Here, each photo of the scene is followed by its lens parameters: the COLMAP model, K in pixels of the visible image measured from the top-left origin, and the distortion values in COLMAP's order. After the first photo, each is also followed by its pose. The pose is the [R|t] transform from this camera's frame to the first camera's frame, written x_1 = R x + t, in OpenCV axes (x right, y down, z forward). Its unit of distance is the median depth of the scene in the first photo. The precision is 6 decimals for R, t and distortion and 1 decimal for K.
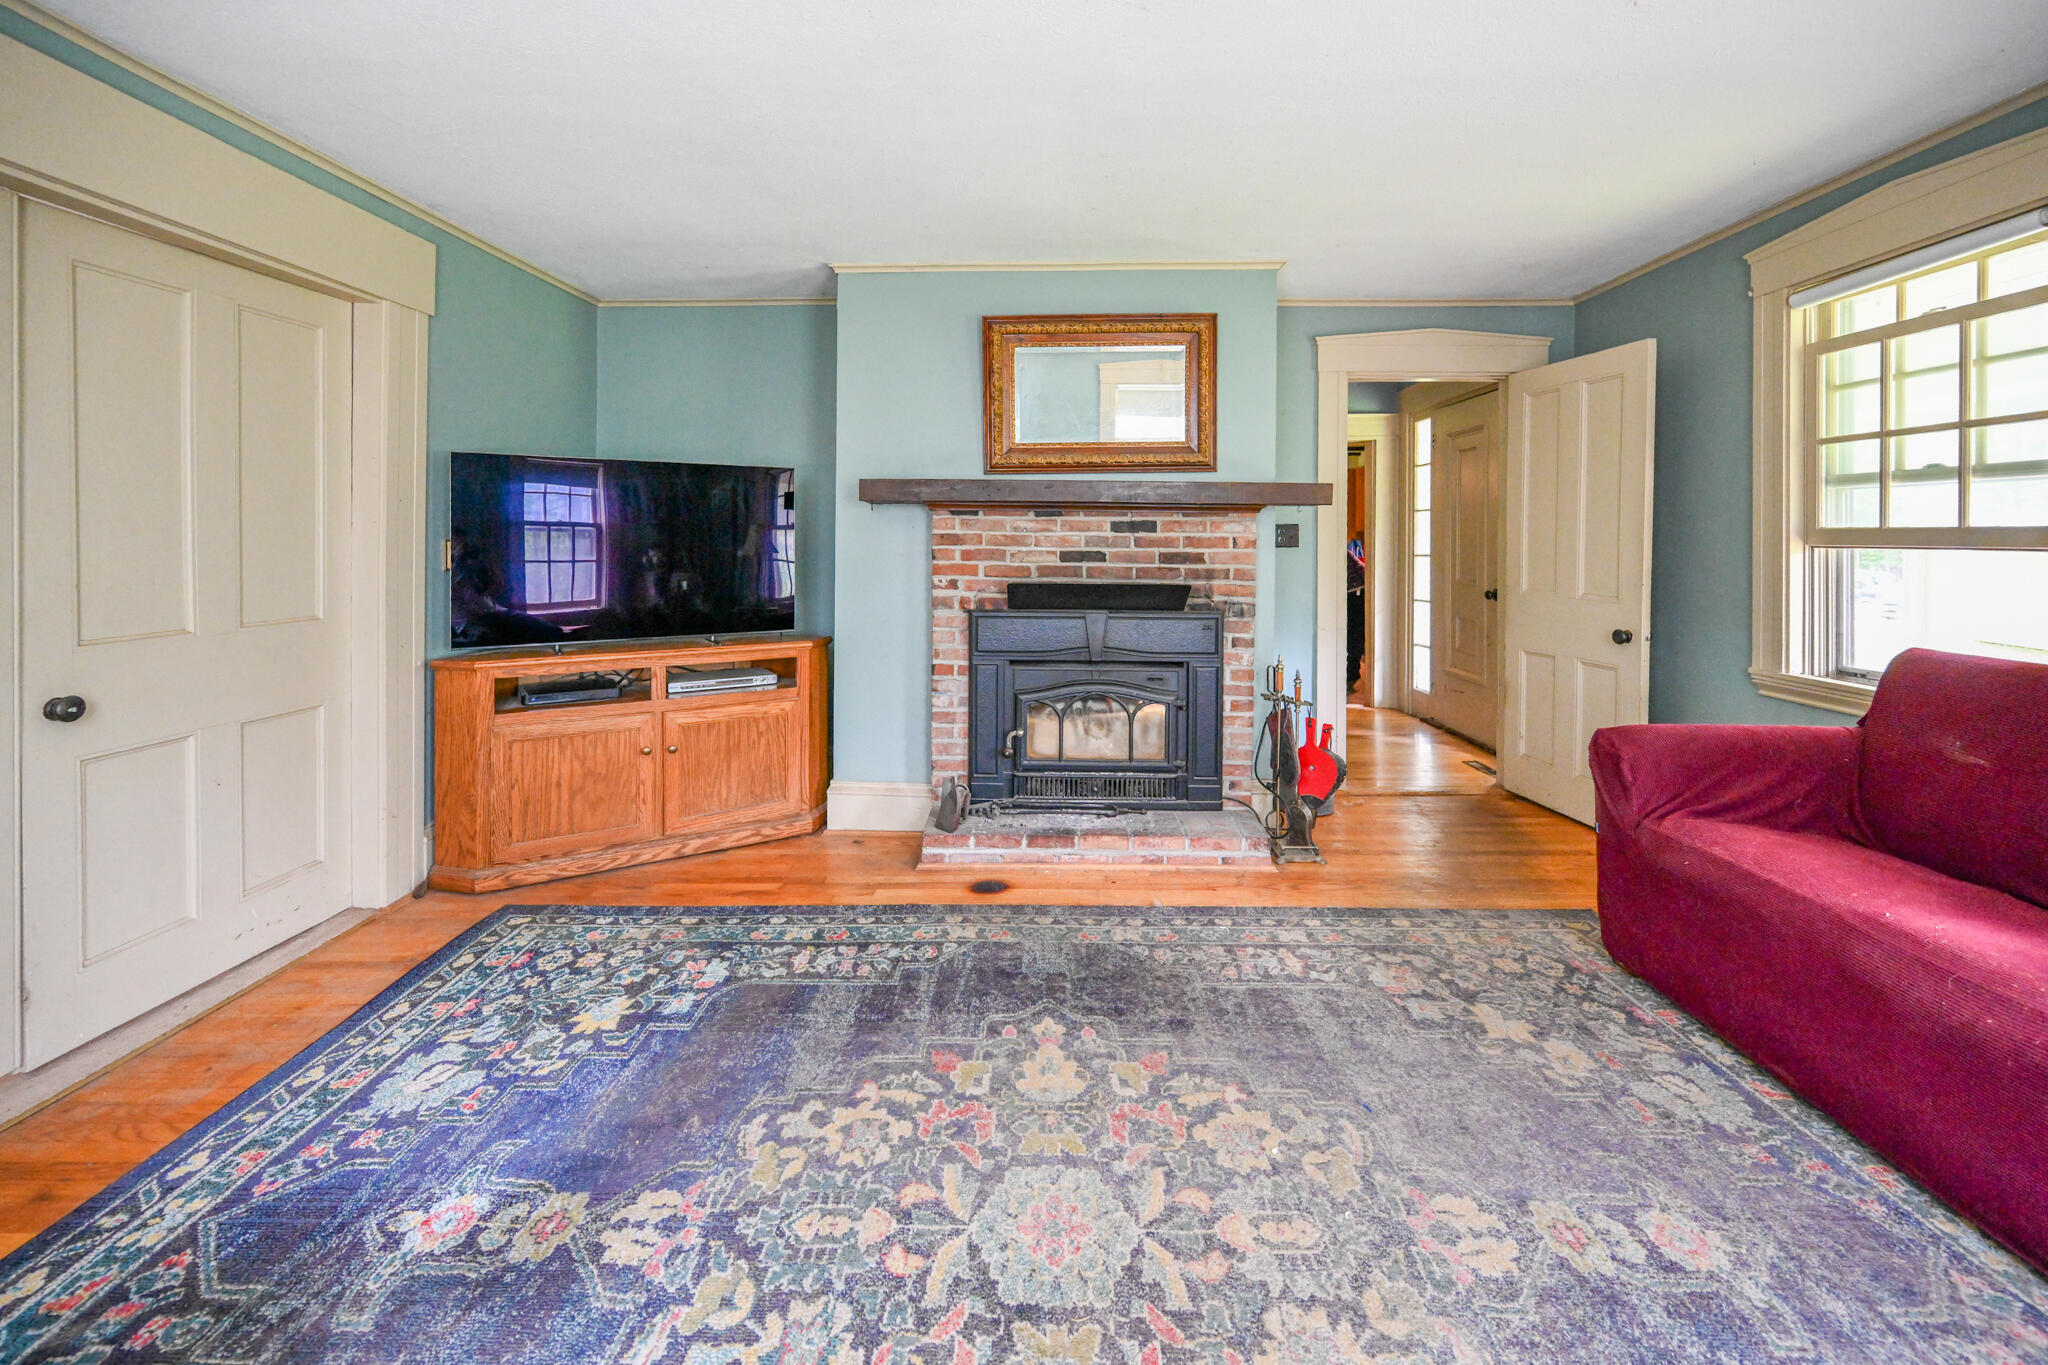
lens RADIAL K [[848.0, 0, 1026.2], [0, 848.0, 538.9], [0, 0, 1]] dist [0.000715, -0.000728]
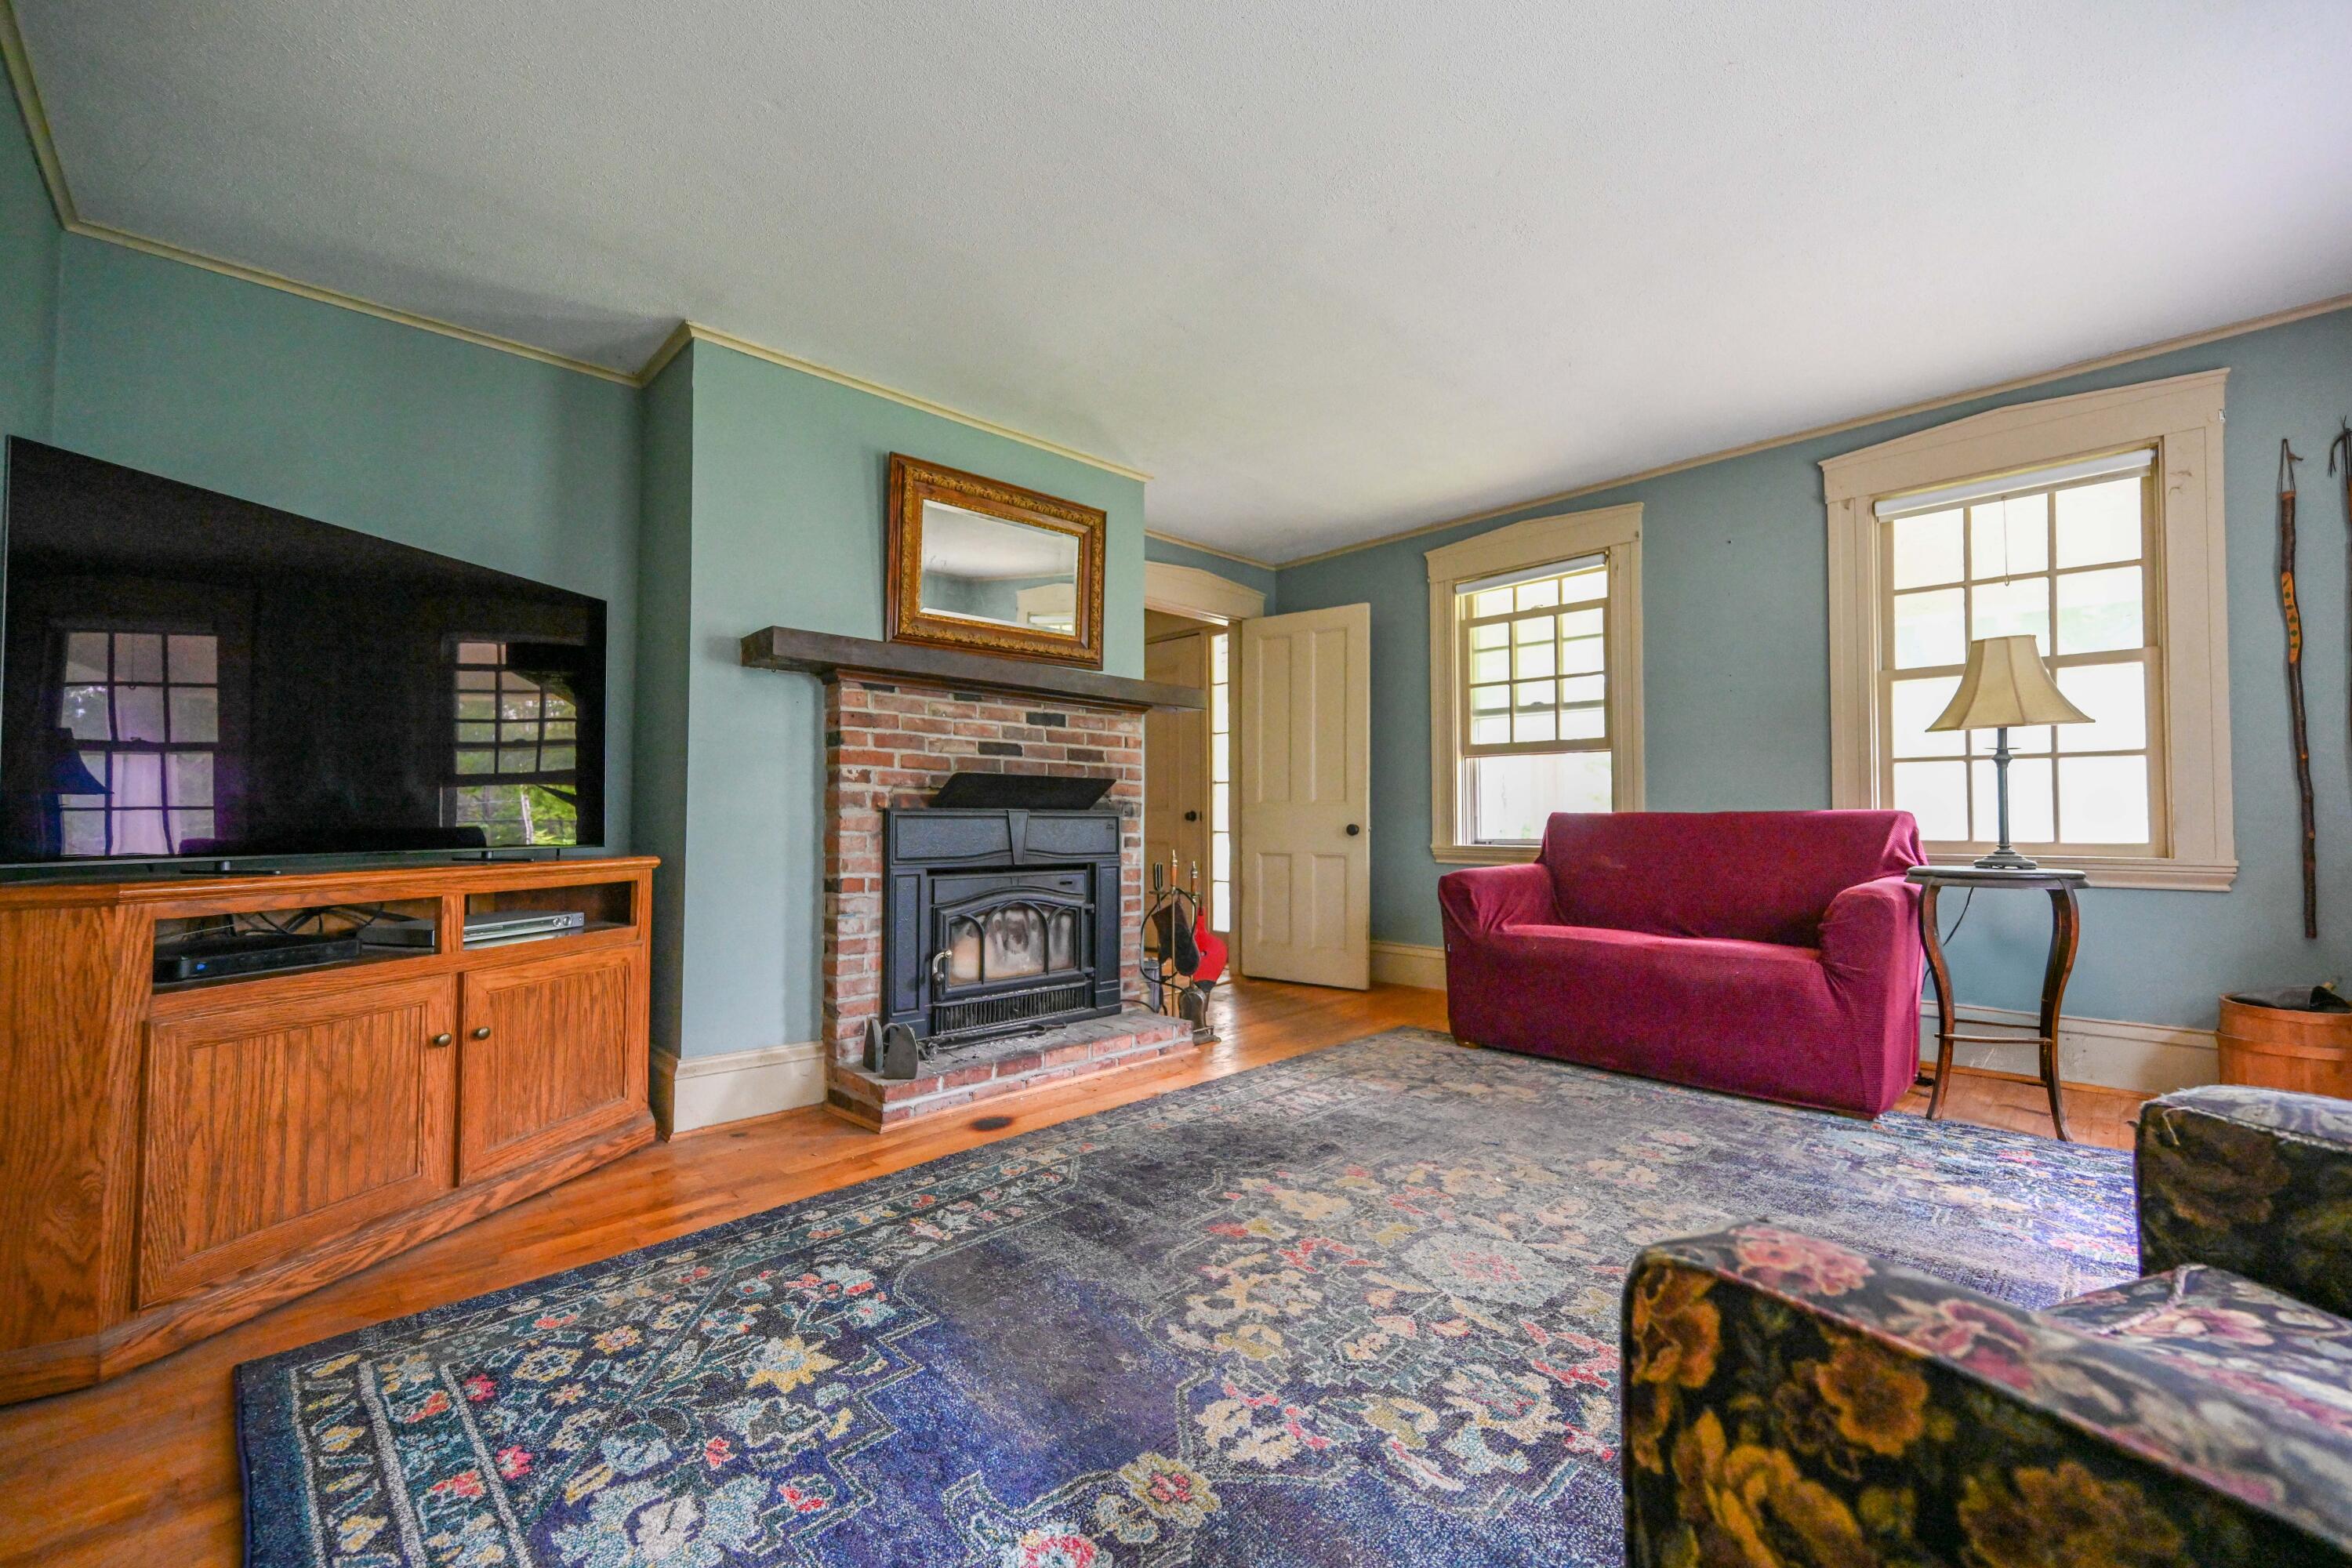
lens RADIAL K [[959.4, 0, 1179.0], [0, 959.4, 781.1], [0, 0, 1]] dist [0.000321, -0.000080]
pose [[0.700251, 0.022132, 0.713553, -0.604314], [0.006727, 0.999270, -0.037595, 0.108835], [-0.713865, 0.031126, 0.699591, 0.192375]]
